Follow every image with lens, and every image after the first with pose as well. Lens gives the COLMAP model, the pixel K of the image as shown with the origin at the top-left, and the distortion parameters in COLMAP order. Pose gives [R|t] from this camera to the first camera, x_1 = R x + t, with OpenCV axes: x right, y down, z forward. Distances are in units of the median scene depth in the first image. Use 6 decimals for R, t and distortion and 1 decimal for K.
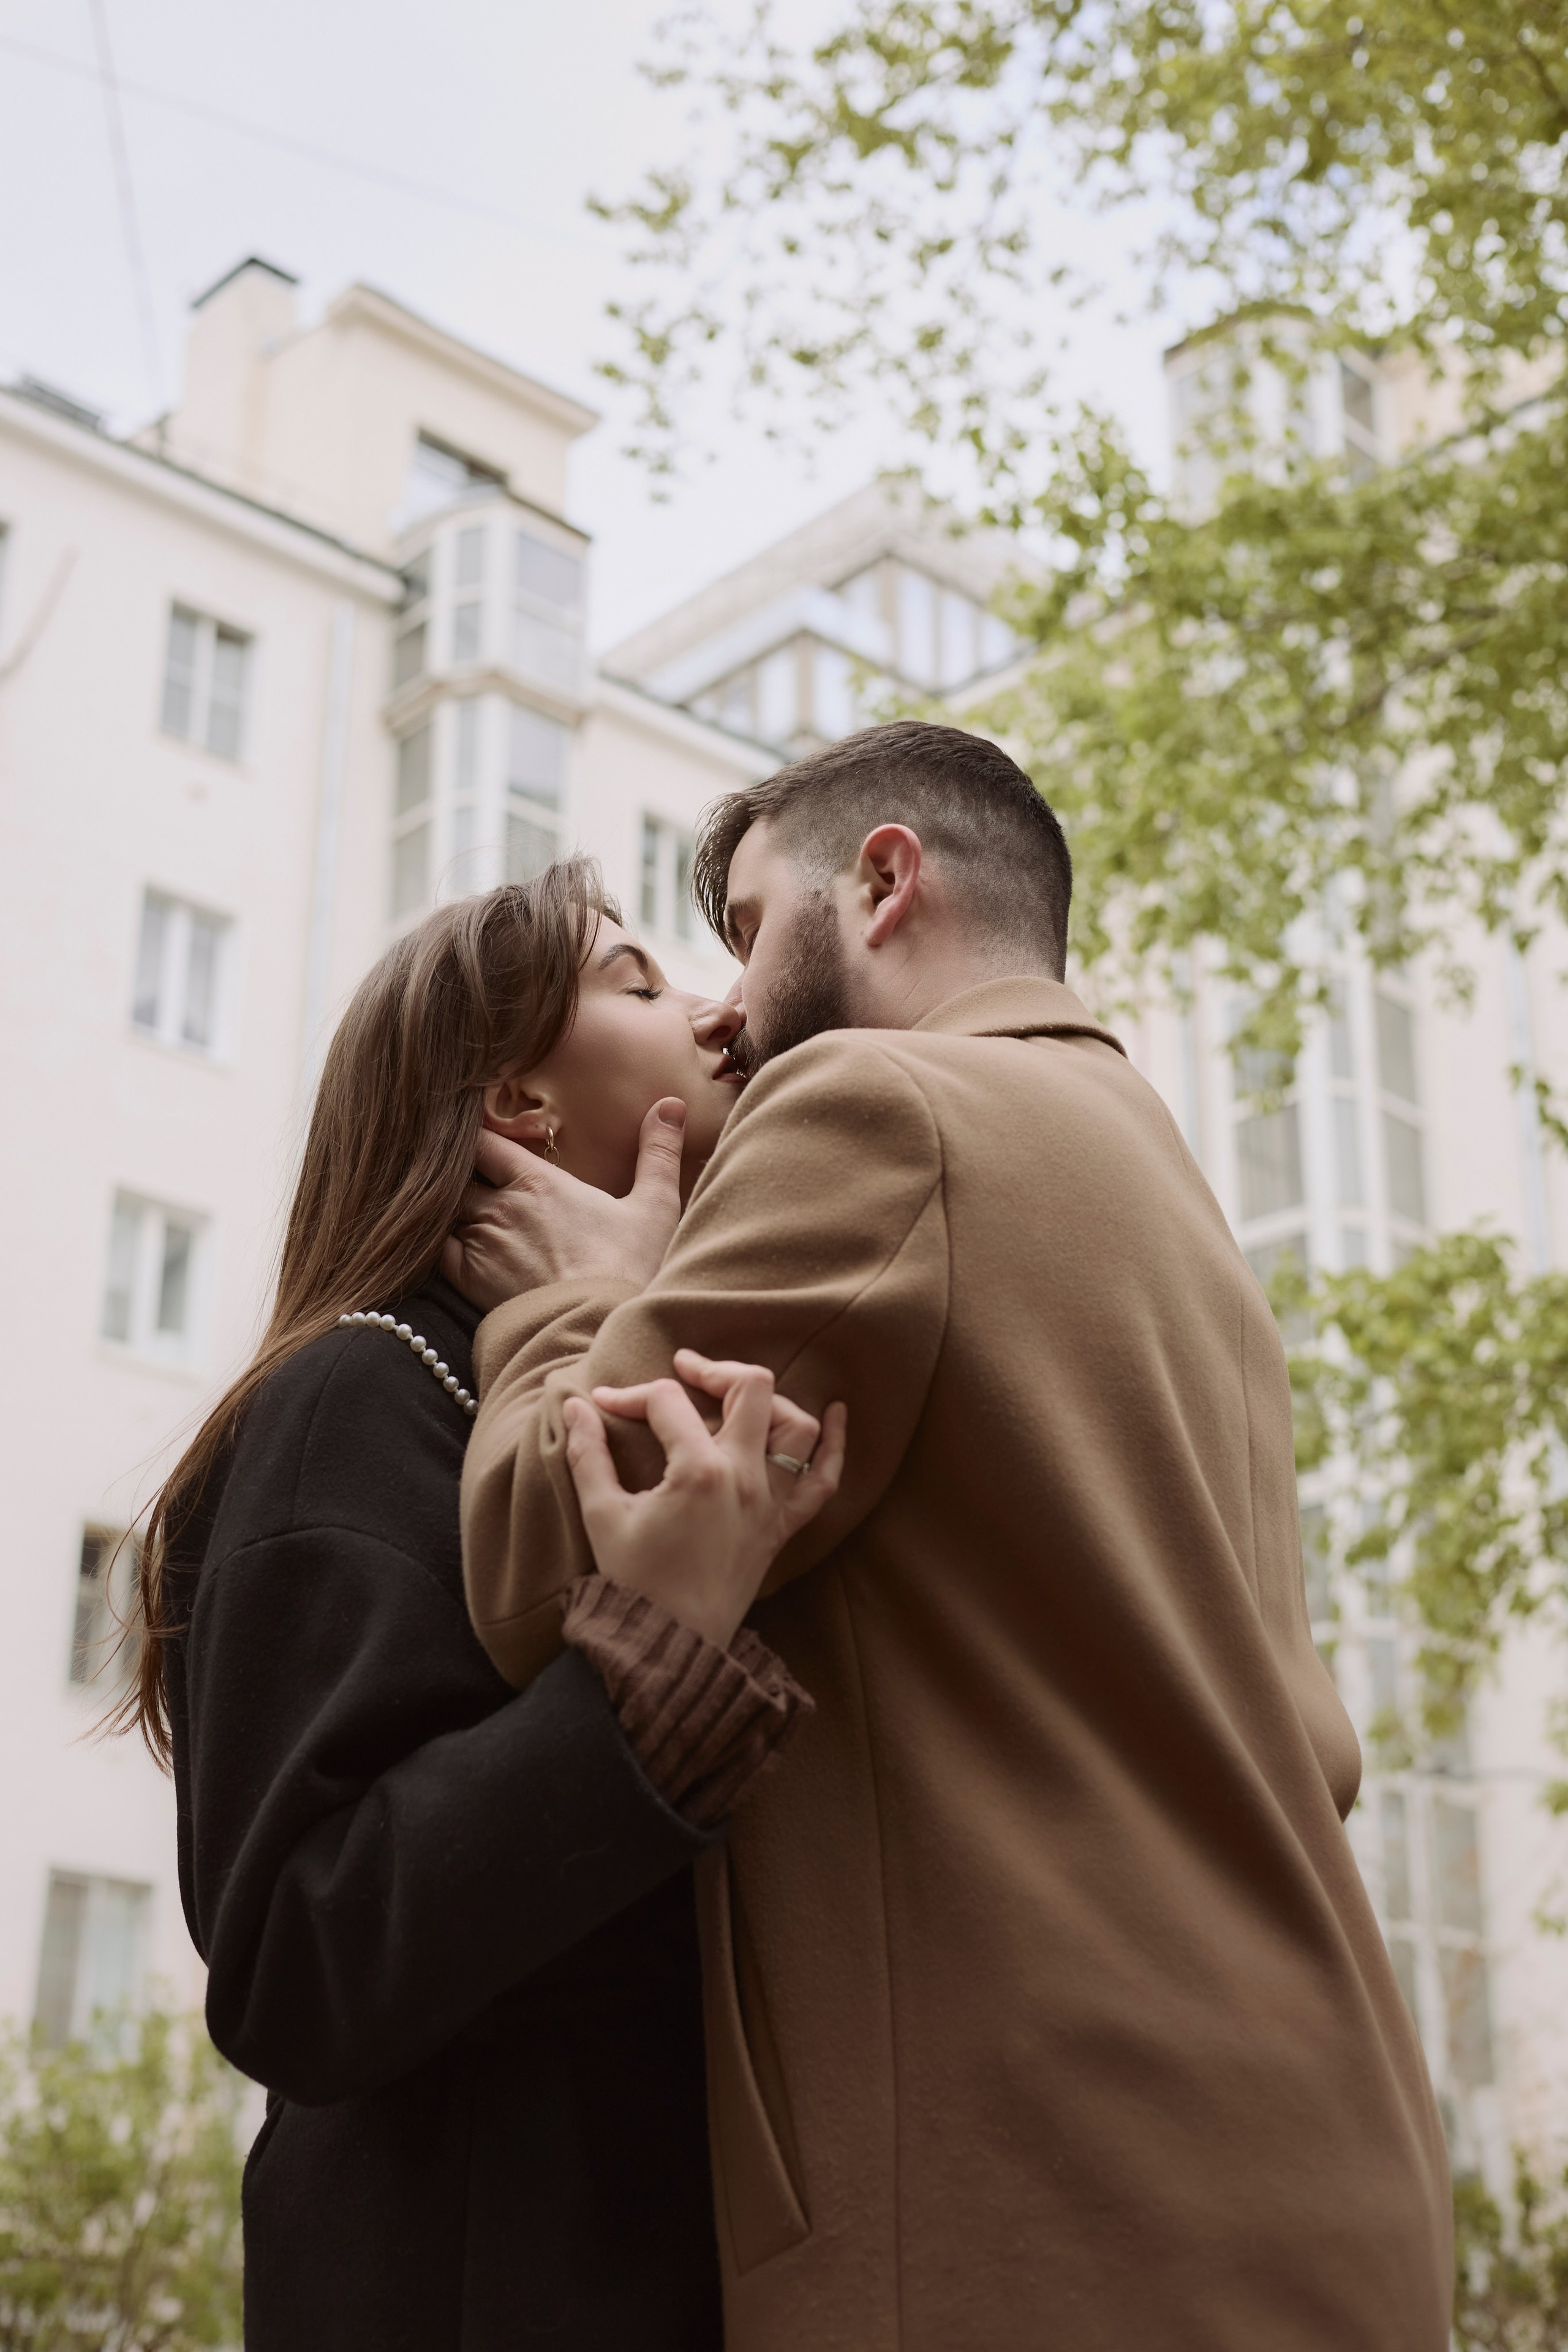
lens RADIAL K [[4189.2, 0, 784.0], [0, 4189.2, 1176.4], [0, 0, 1]] dist [0.469757, -0.066940]
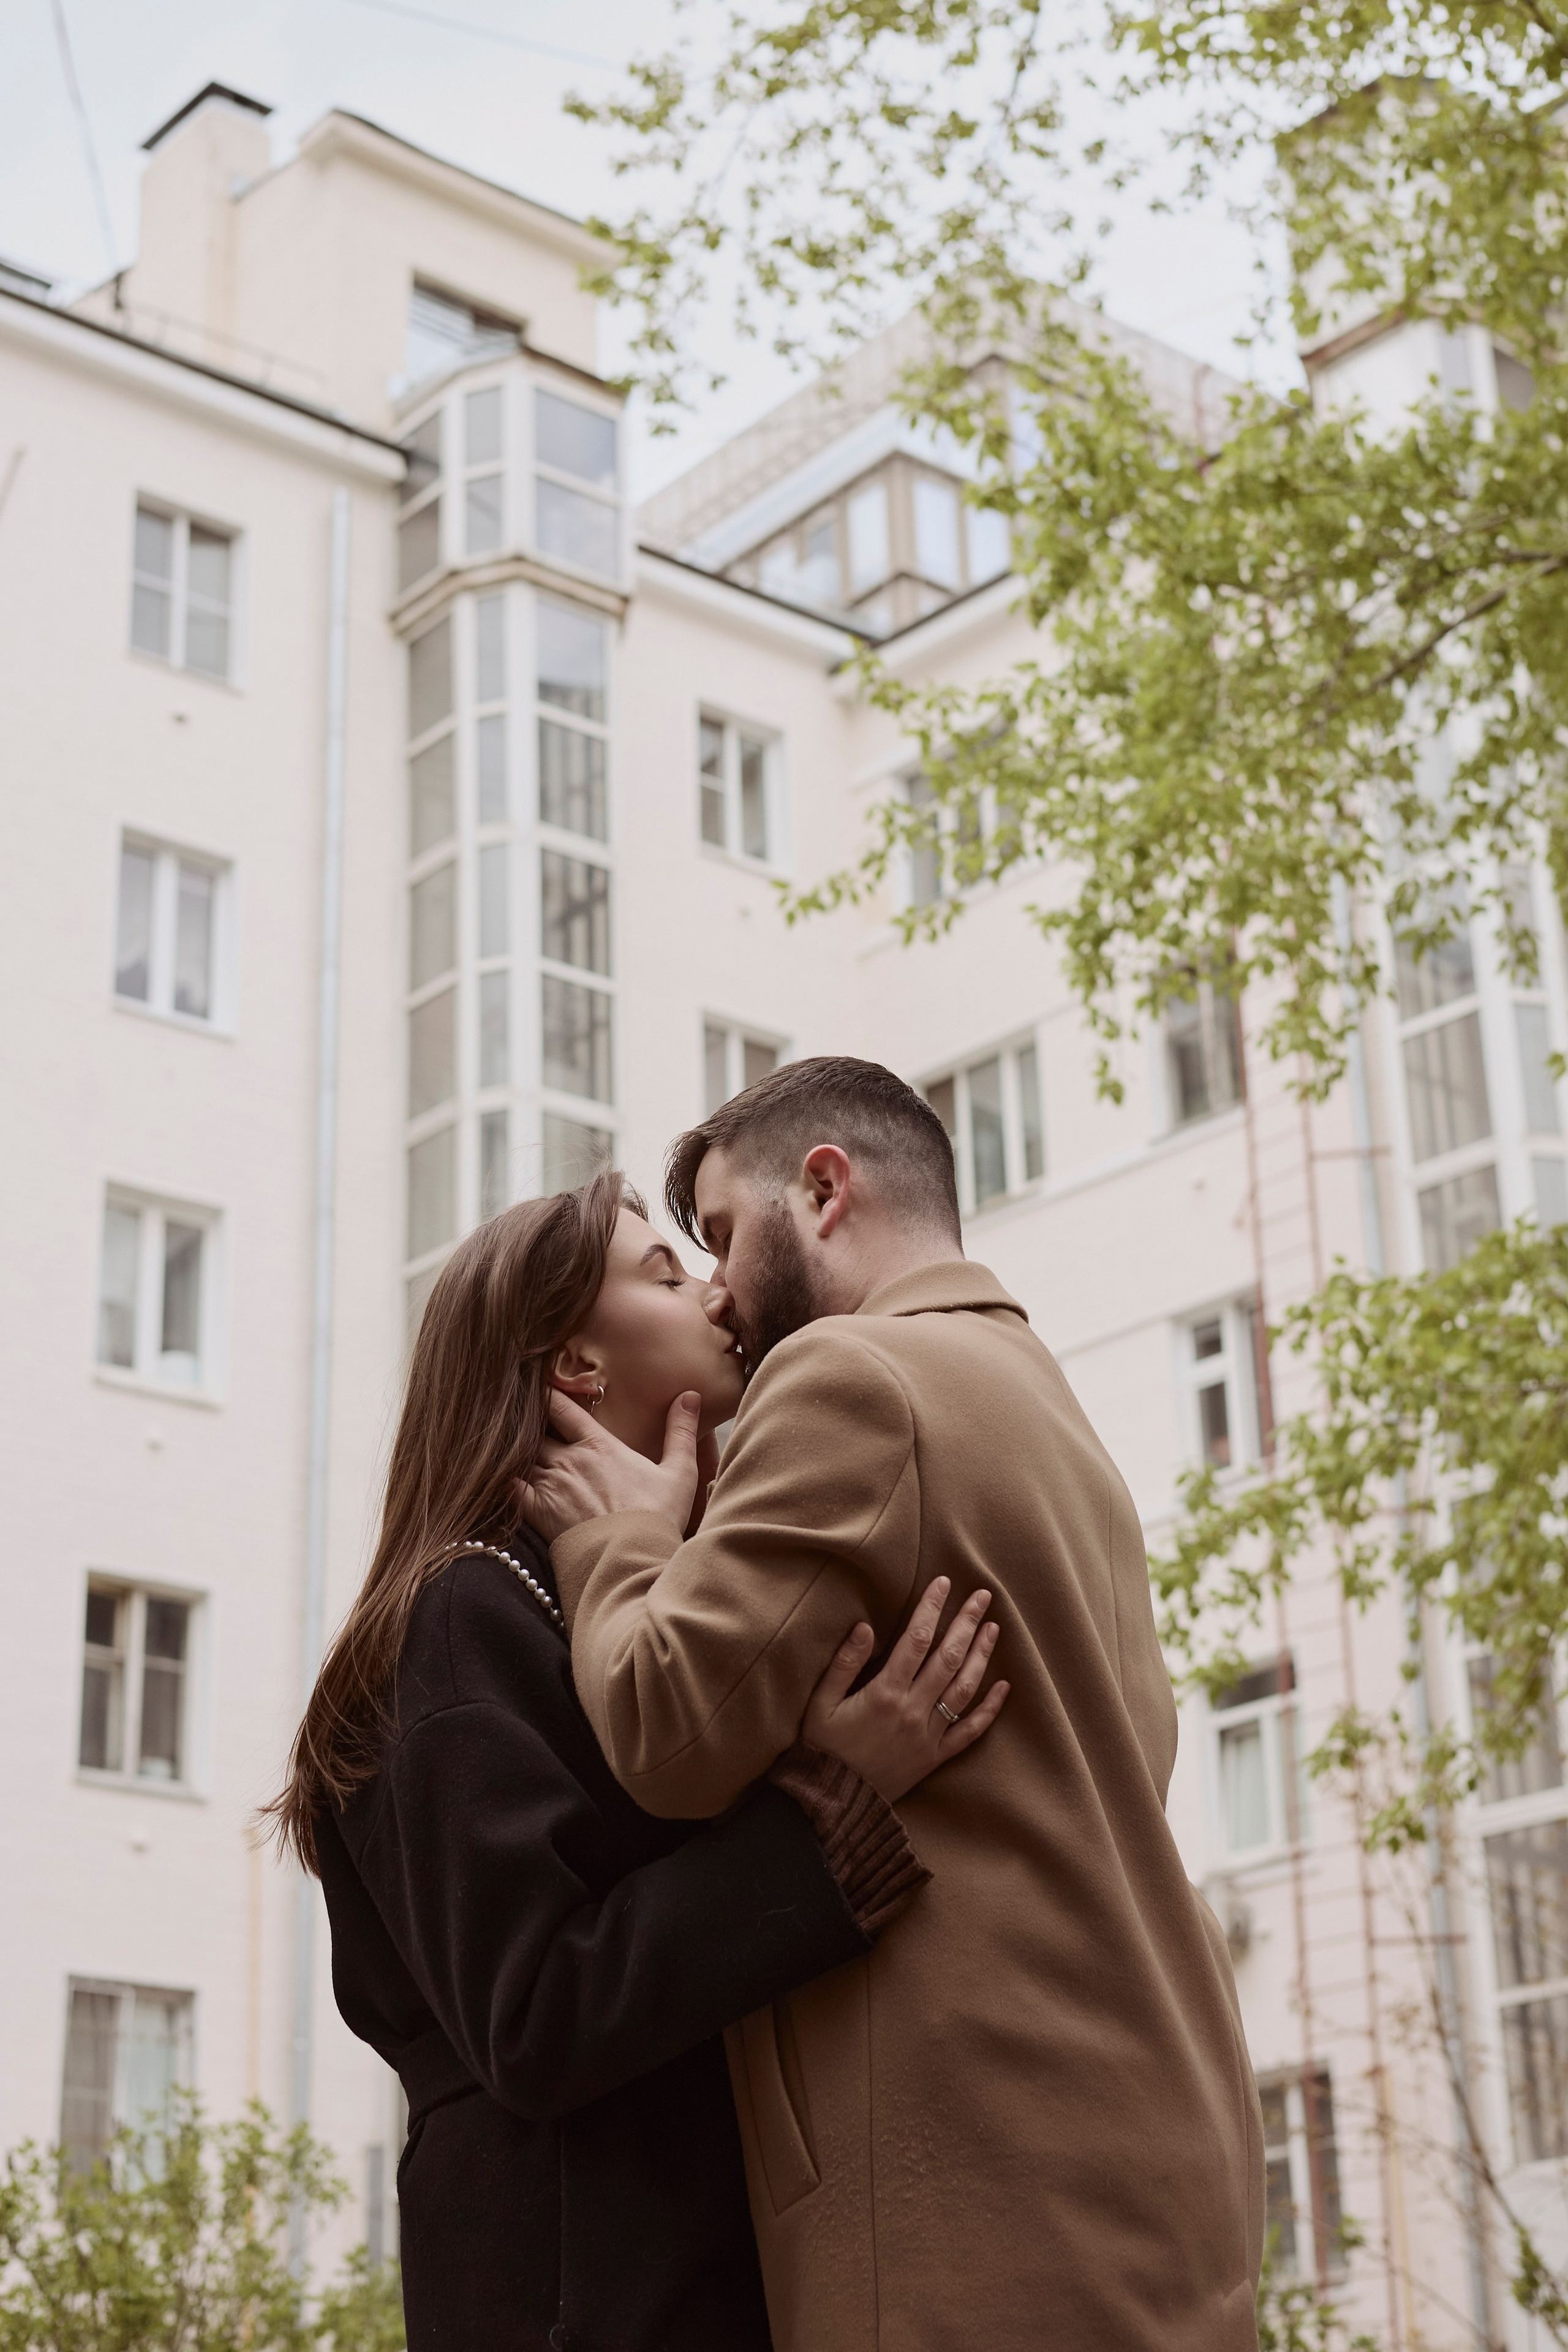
lens RADIAL K [[4189.2, 0, 784.0], [0, 4189.2, 1176.4], [0, 0, 1]] dist [0.469757, -0.066940]
pose [[0.998651, -0.051534, 0.006322, -0.025560], [0.051617, 0.998573, -0.013723, 0.019890], [-0.005606, 0.014031, 0.999886, 0.135422]]
